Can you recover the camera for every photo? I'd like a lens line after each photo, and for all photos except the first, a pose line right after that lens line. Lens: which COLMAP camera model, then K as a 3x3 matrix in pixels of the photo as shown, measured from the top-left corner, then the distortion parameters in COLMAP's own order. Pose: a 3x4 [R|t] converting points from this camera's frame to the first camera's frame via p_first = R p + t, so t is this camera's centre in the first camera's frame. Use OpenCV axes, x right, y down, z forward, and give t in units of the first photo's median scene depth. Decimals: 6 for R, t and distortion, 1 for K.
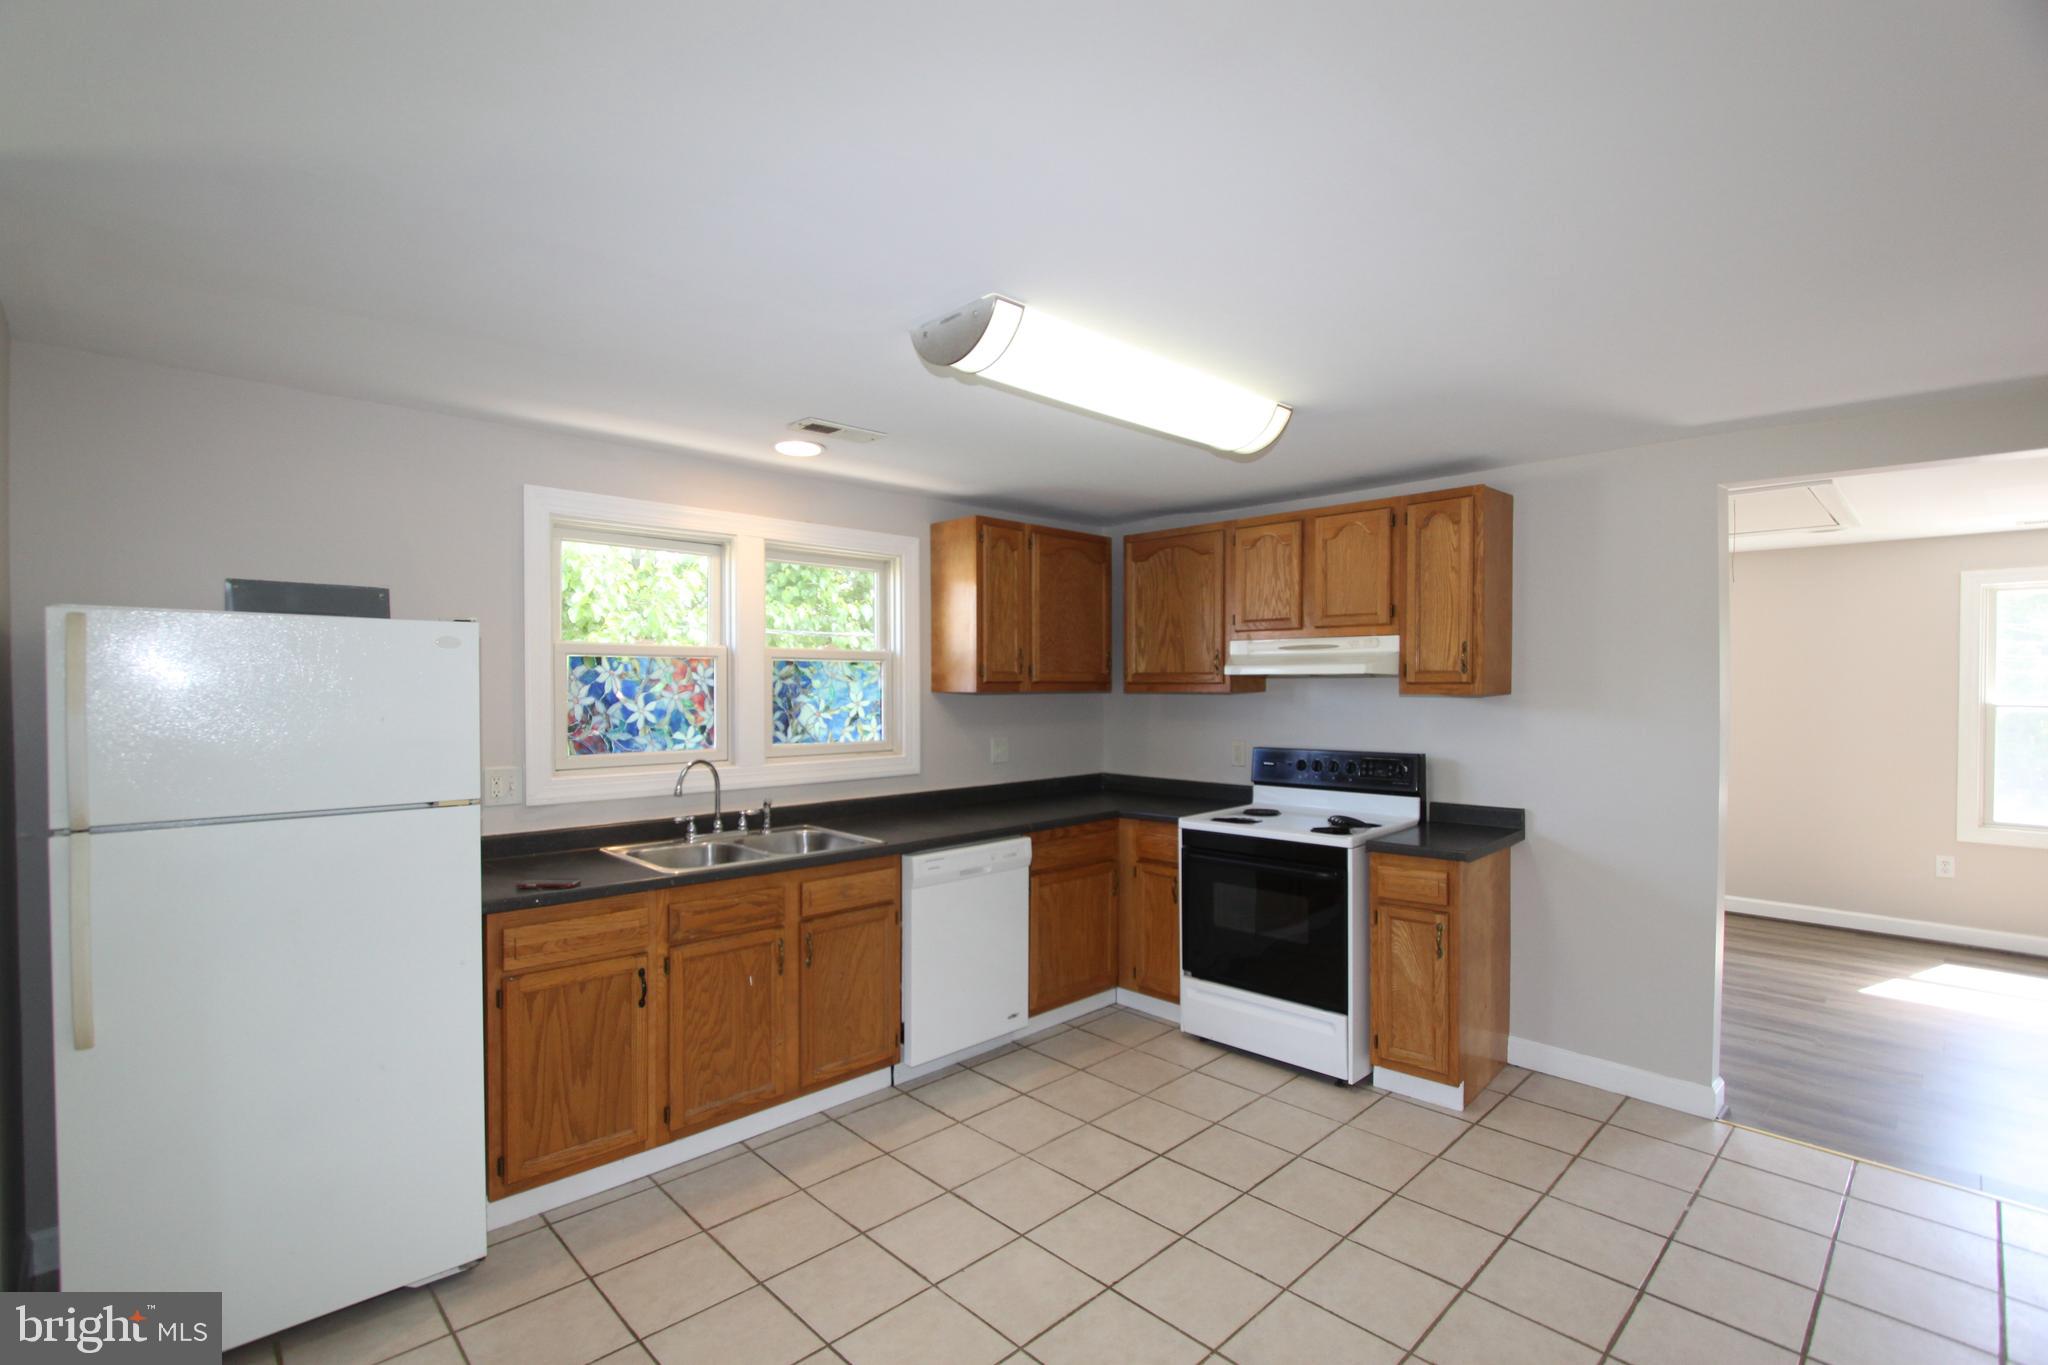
lens RADIAL K [[938.5, 0, 1002.3], [0, 938.5, 694.5], [0, 0, 1]] dist [-0.021767, 0.004684]
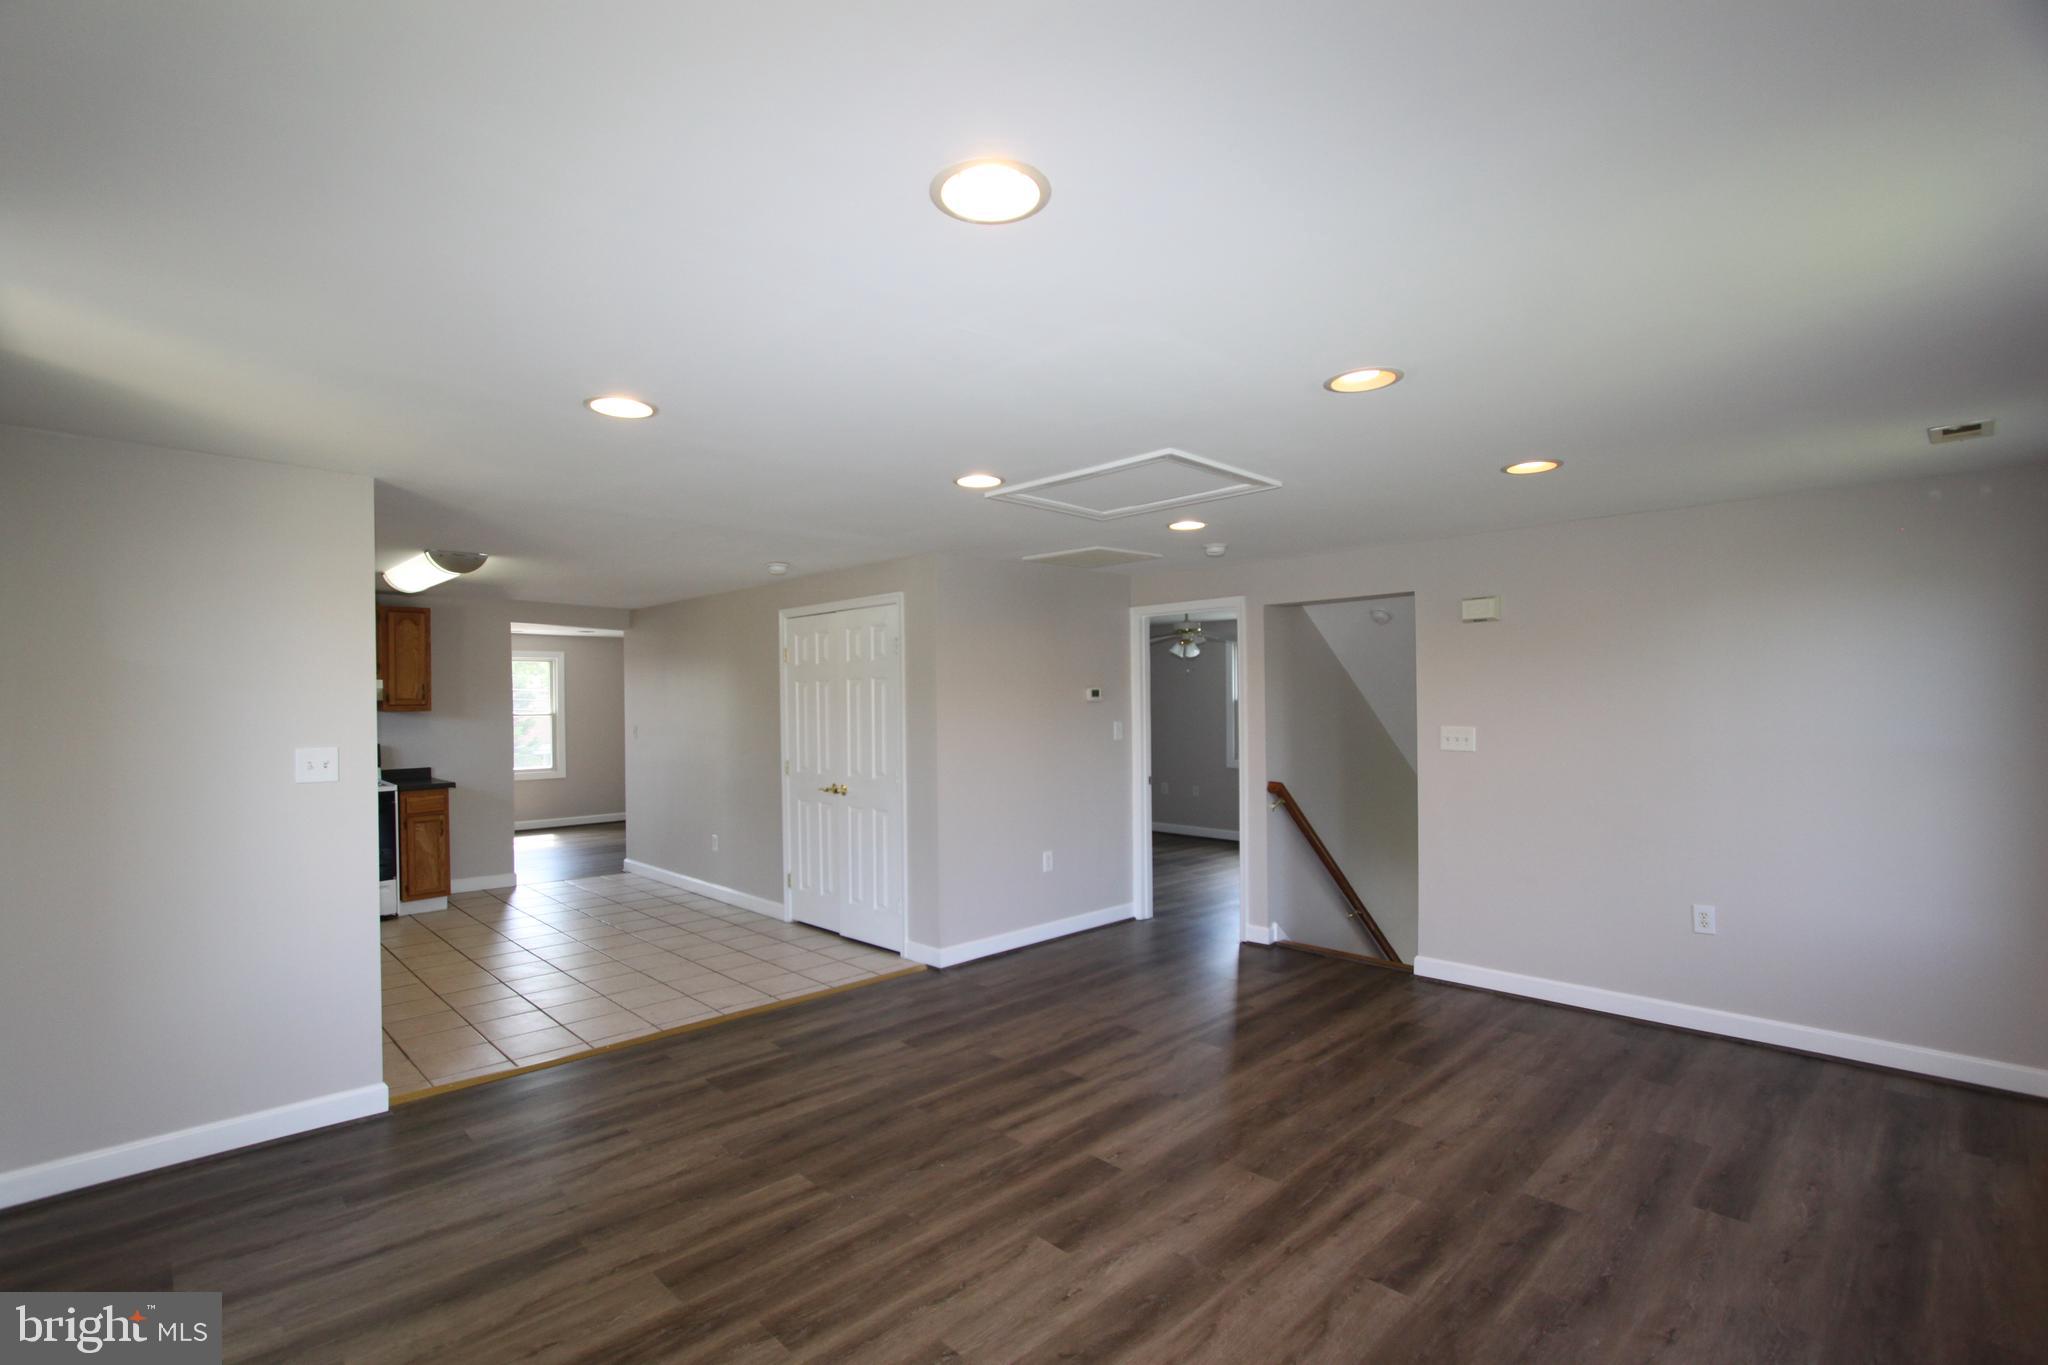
lens RADIAL K [[938.5, 0, 1002.3], [0, 938.5, 694.5], [0, 0, 1]] dist [-0.021767, 0.004684]
pose [[-0.004929, 0.006416, 0.999967, -1.357251], [0.021044, 0.999759, -0.006311, 0.003157], [-0.999766, 0.021012, -0.005063, -0.212994]]
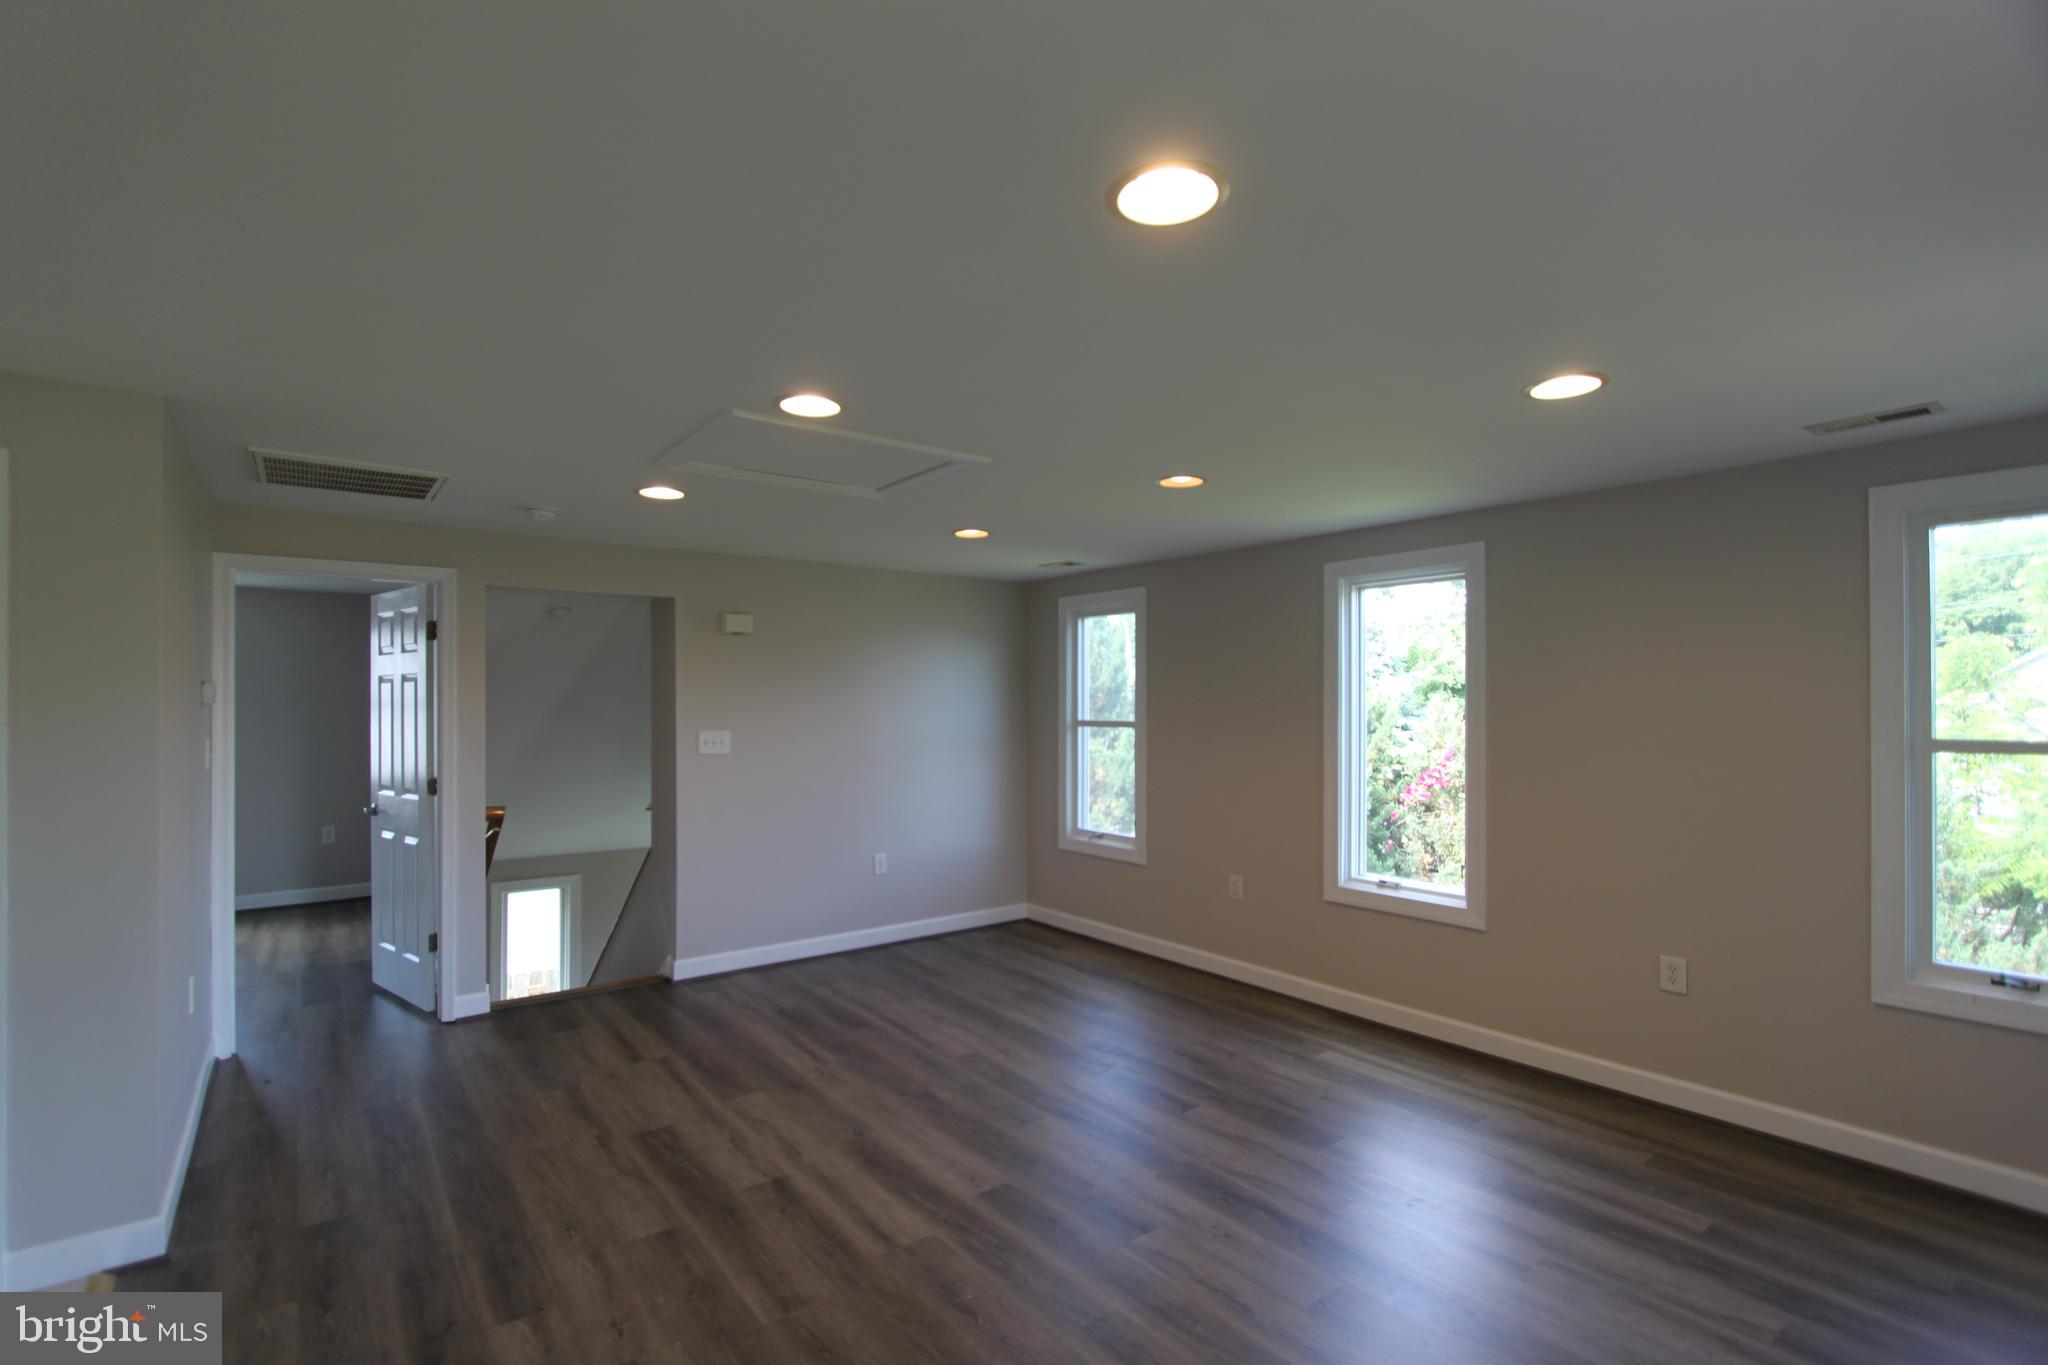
lens RADIAL K [[938.5, 0, 1002.3], [0, 938.5, 694.5], [0, 0, 1]] dist [-0.021767, 0.004684]
pose [[-0.993978, 0.000421, 0.109579, -0.654797], [0.001155, 0.999977, 0.006632, -0.009225], [-0.109574, 0.006719, -0.993956, 0.452879]]
